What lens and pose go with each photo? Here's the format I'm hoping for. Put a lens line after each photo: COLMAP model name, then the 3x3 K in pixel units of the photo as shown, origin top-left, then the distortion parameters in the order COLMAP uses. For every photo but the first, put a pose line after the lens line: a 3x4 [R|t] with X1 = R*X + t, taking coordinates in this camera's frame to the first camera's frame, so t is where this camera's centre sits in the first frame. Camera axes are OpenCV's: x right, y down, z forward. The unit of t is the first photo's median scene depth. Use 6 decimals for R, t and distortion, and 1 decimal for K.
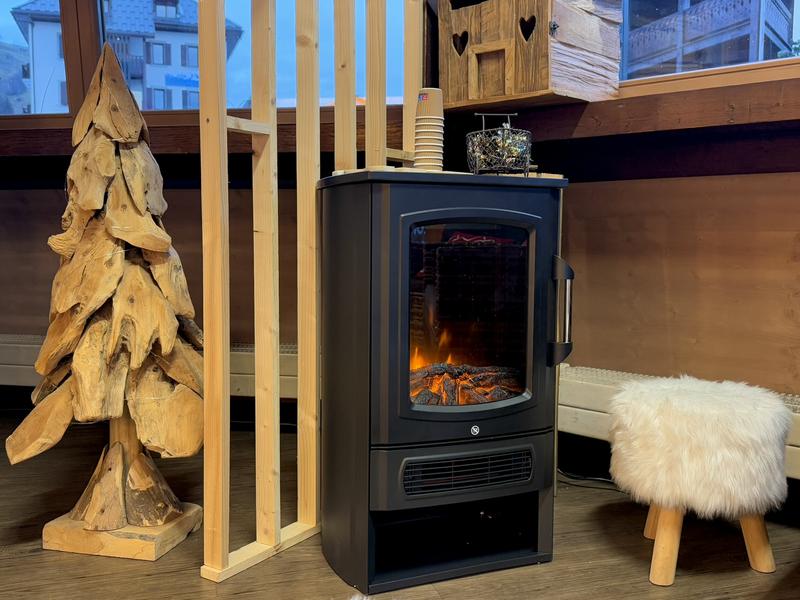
lens RADIAL K [[777.4, 0, 399.5], [0, 777.4, 304.5], [0, 0, 1]] dist [0.055709, 0.000000]
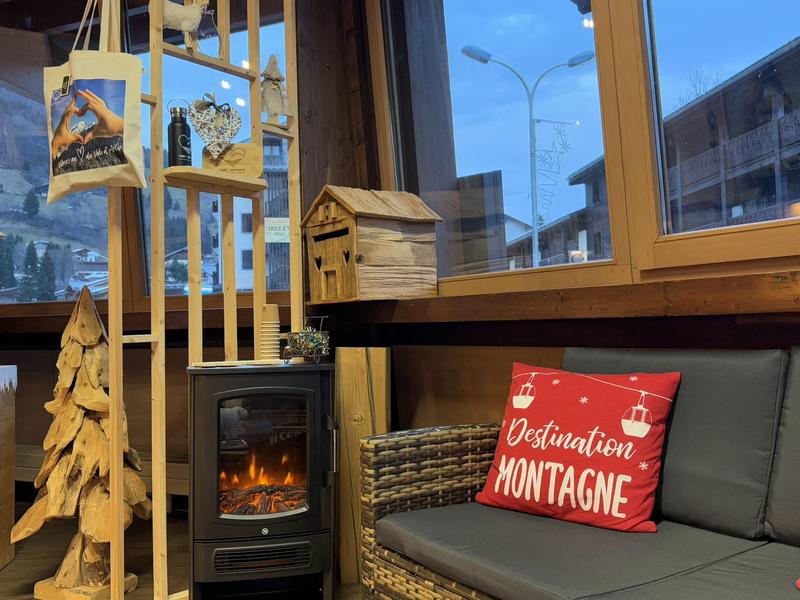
lens RADIAL K [[678.8, 0, 400.3], [0, 678.8, 297.9], [0, 0, 1]] dist [-0.019599, -0.002231]
pose [[0.985231, -0.036251, -0.167350, 0.550370], [0.012181, 0.989695, -0.142675, -0.094006], [0.170798, 0.138530, 0.975519, -0.305044]]
